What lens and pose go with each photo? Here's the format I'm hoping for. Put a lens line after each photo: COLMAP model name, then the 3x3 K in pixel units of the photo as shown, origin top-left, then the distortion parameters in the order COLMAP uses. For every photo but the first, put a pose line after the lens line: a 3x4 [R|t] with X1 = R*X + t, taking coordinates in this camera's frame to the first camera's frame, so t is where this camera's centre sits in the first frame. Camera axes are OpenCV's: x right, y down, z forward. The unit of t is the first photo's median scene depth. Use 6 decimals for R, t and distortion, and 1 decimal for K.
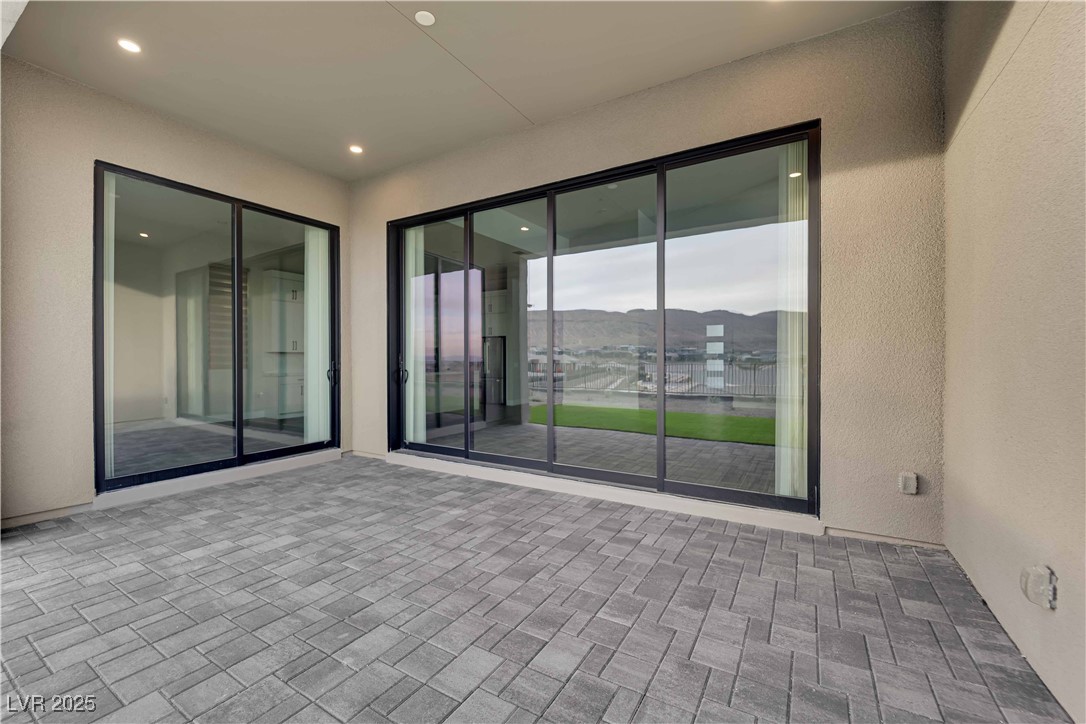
lens RADIAL K [[440.7, 0, 545.3], [0, 440.7, 360.6], [0, 0, 1]] dist [-0.018092, -0.002313]
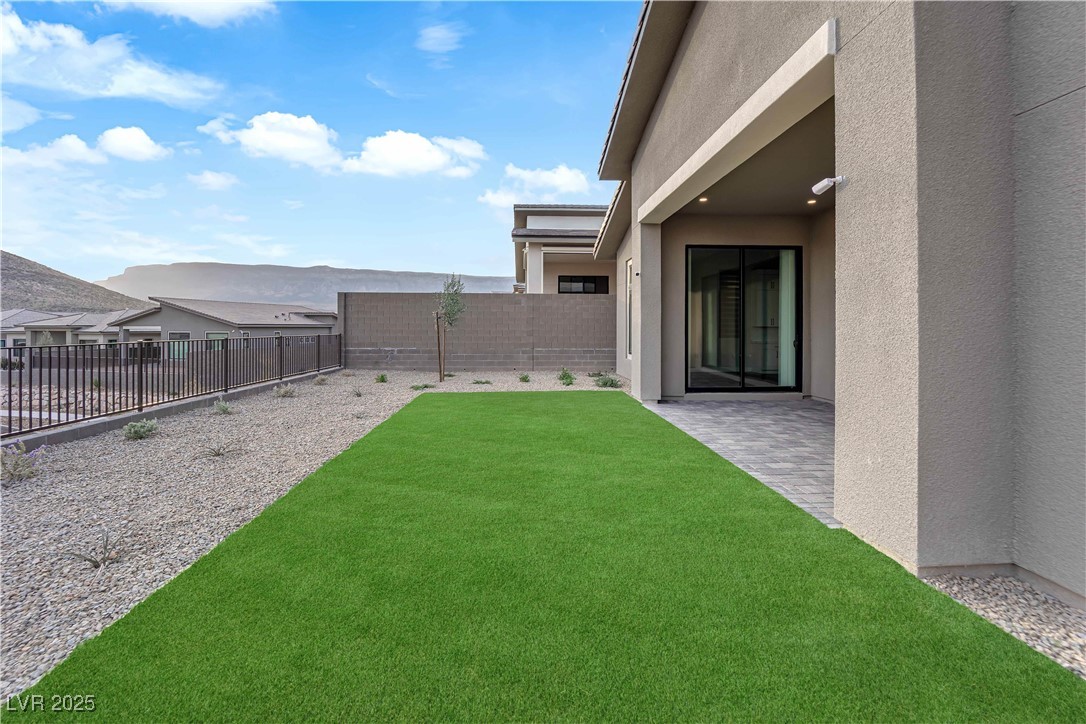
lens RADIAL K [[440.7, 0, 546.1], [0, 440.7, 324.9], [0, 0, 1]] dist [-0.018092, -0.002313]
pose [[0.543762, 0.000472, -0.839239, 0.310768], [-0.008209, 0.999955, -0.004757, -0.019185], [0.839199, 0.009476, 0.543741, -0.549652]]
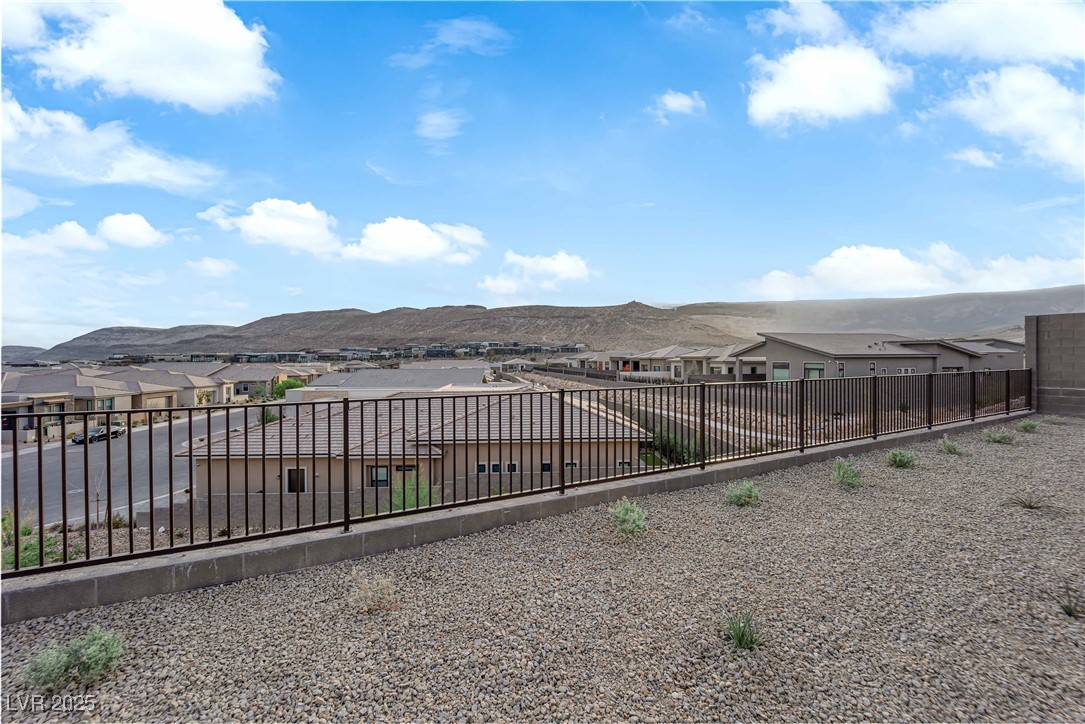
lens RADIAL K [[440.3, 0, 540.8], [0, 440.3, 357.7], [0, 0, 1]] dist [-0.018092, -0.002313]
pose [[-0.552847, 0.007263, -0.833251, 0.362223], [0.000686, 0.999966, 0.008261, -0.033391], [0.833283, 0.003995, -0.552833, -0.896014]]
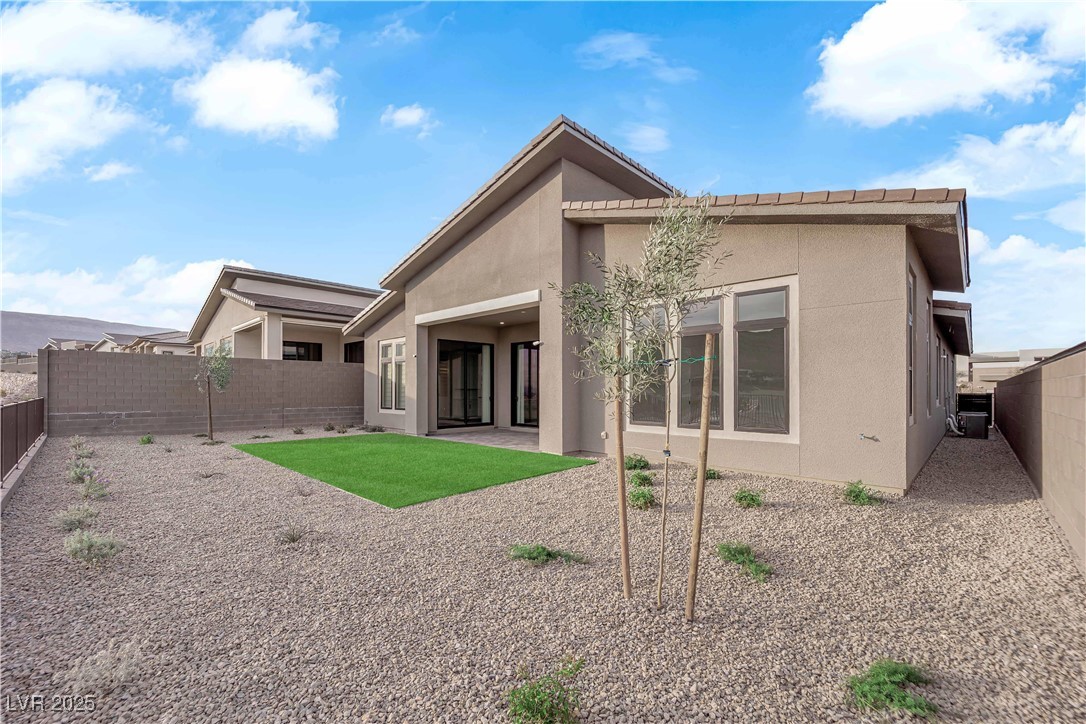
lens RADIAL K [[440.7, 0, 546.7], [0, 440.7, 385.9], [0, 0, 1]] dist [-0.018092, -0.002313]
pose [[0.974520, 0.001740, -0.224292, 0.453980], [-0.005503, 0.999854, -0.016151, -0.006800], [0.224231, 0.016974, 0.974388, -1.553061]]
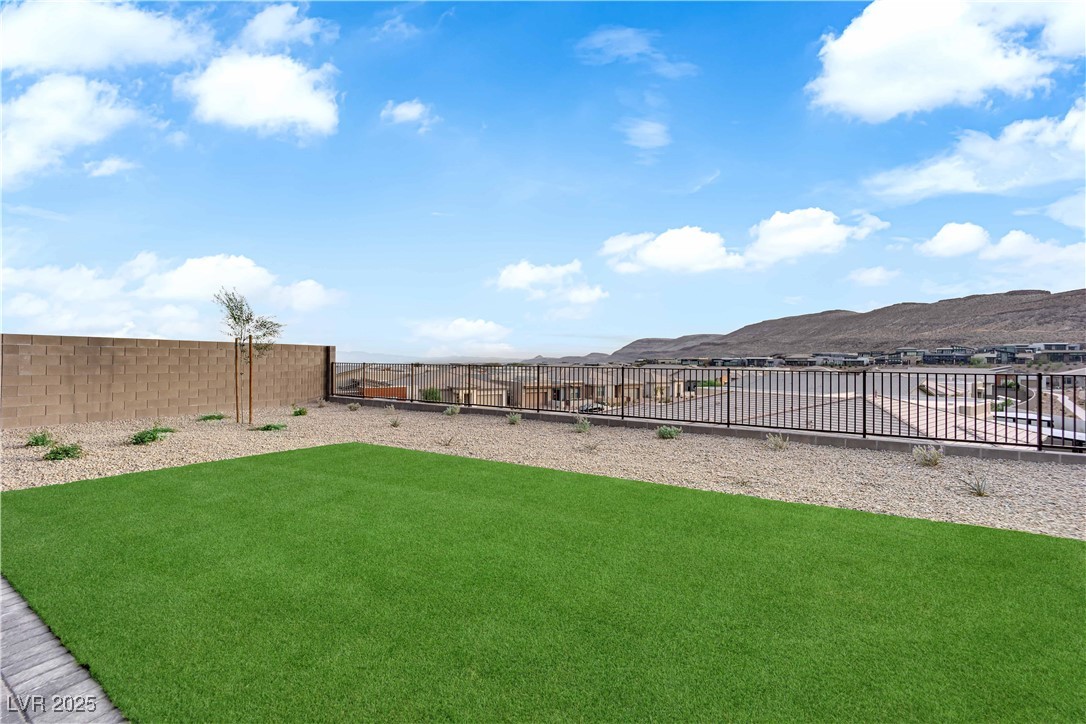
lens RADIAL K [[440.7, 0, 547.2], [0, 440.7, 361.9], [0, 0, 1]] dist [-0.018092, -0.002313]
pose [[-0.999803, -0.005894, 0.018946, -0.538568], [-0.005733, 0.999947, 0.008527, -0.005206], [-0.018995, 0.008417, -0.999784, 0.502405]]
